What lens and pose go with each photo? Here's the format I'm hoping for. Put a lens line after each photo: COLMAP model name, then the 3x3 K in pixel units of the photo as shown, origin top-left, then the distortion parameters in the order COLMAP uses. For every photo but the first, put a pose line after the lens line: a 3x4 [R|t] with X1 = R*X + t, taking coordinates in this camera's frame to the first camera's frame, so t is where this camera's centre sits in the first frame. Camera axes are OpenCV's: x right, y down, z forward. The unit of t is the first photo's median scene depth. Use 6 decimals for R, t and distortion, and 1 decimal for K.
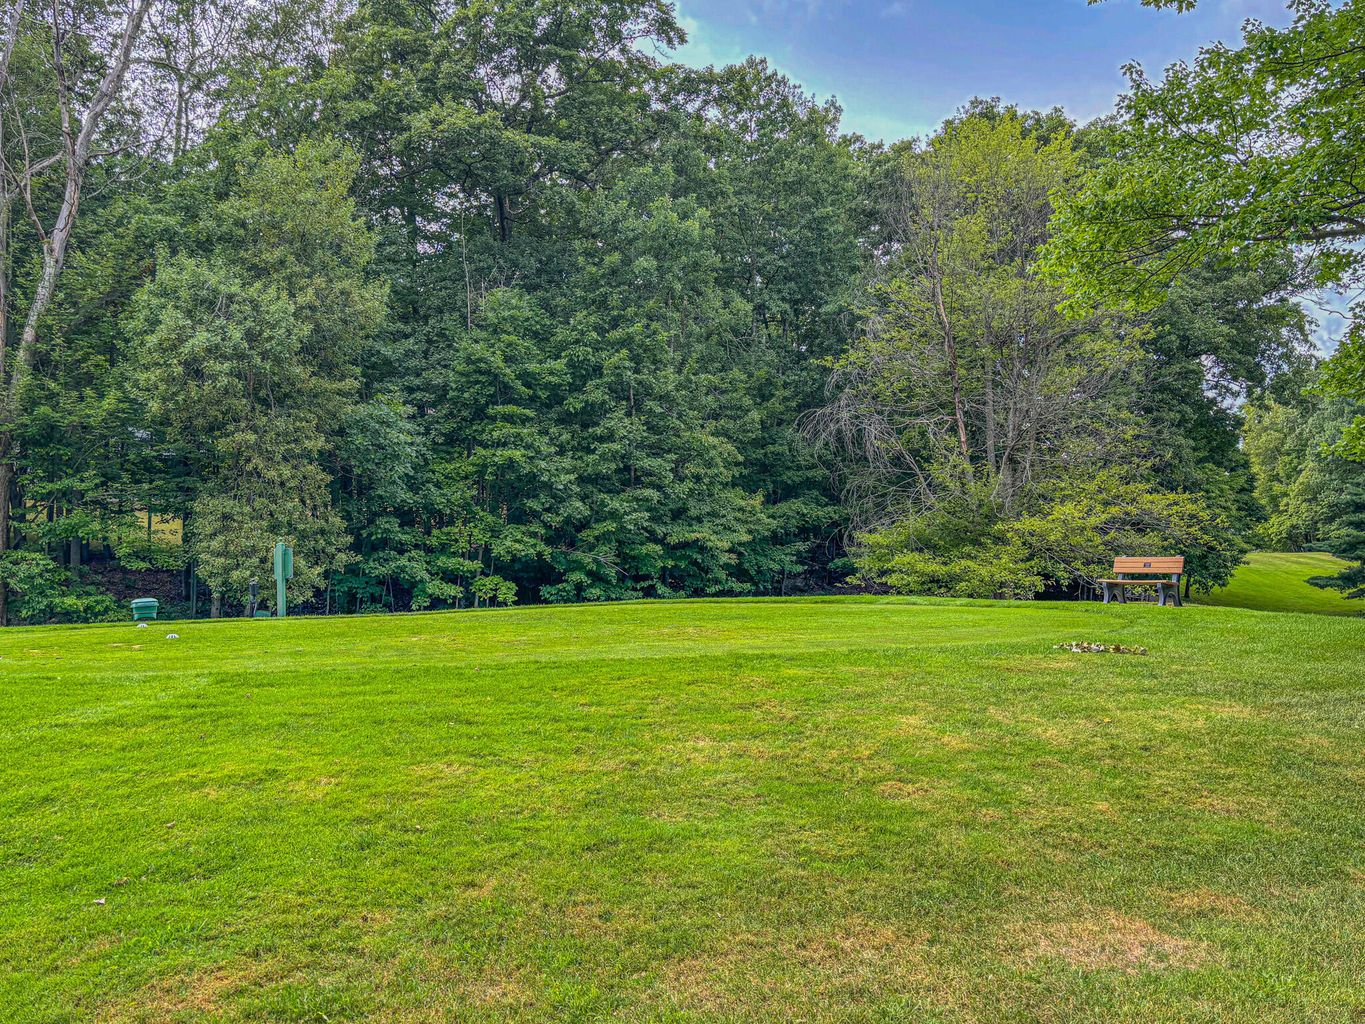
lens RADIAL K [[1031.8, 0, 682.5], [0, 1031.8, 512.0], [0, 0, 1]] dist [-0.073552, 0.006292]
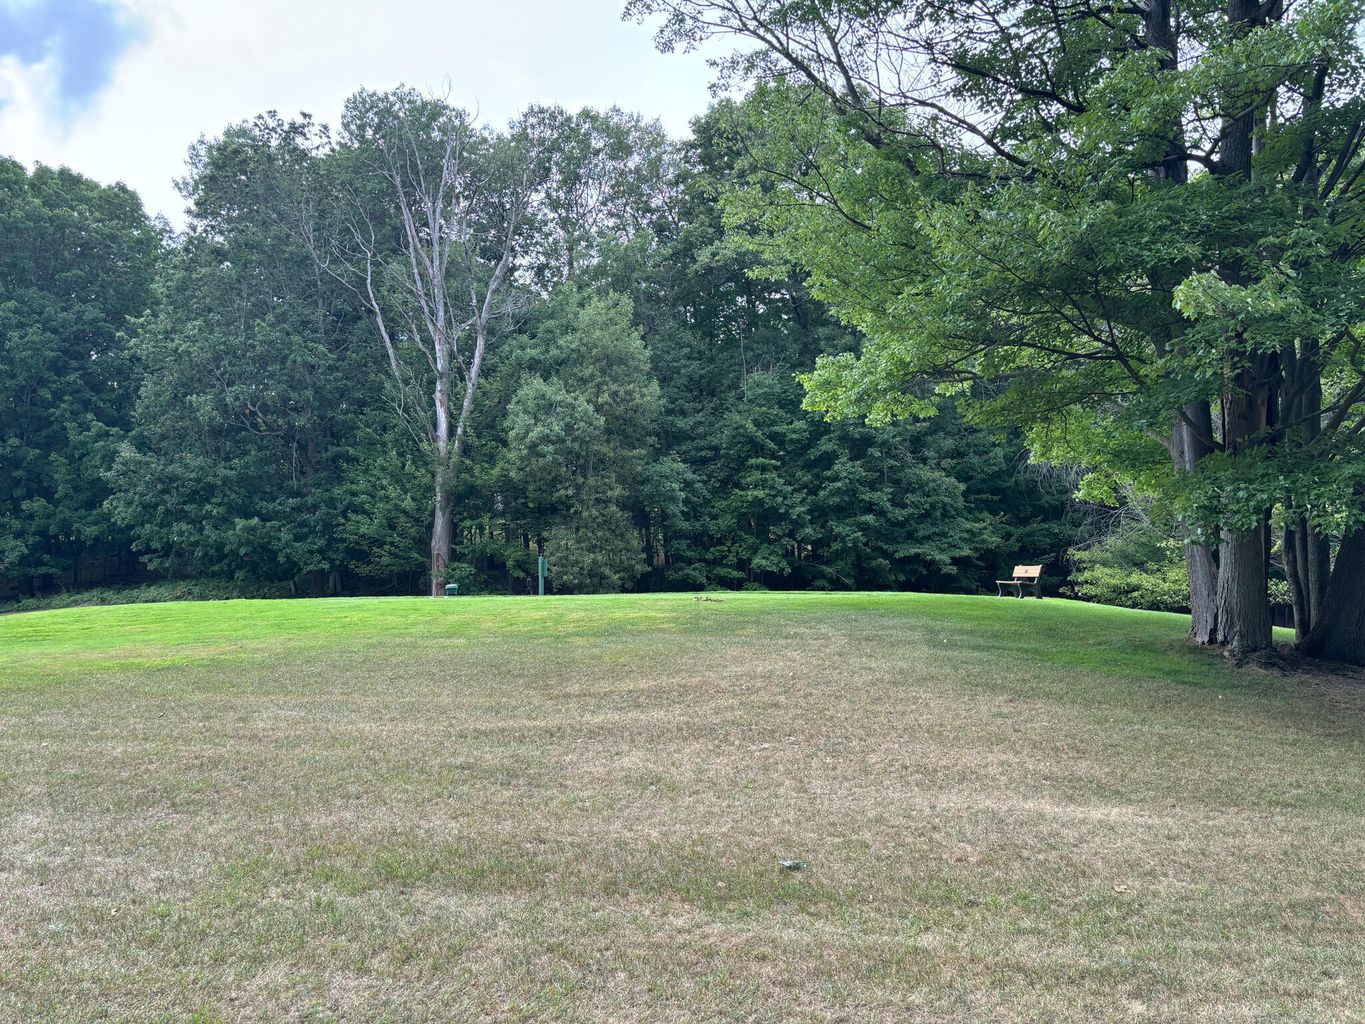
lens RADIAL K [[1043.5, 0, 682.5], [0, 1043.5, 512.0], [0, 0, 1]] dist [0.000167, -0.000089]
pose [[0.879276, -0.021601, -0.475823, 0.409981], [0.013193, 0.999692, -0.021003, -0.003254], [0.476131, 0.012190, 0.879290, -0.282675]]
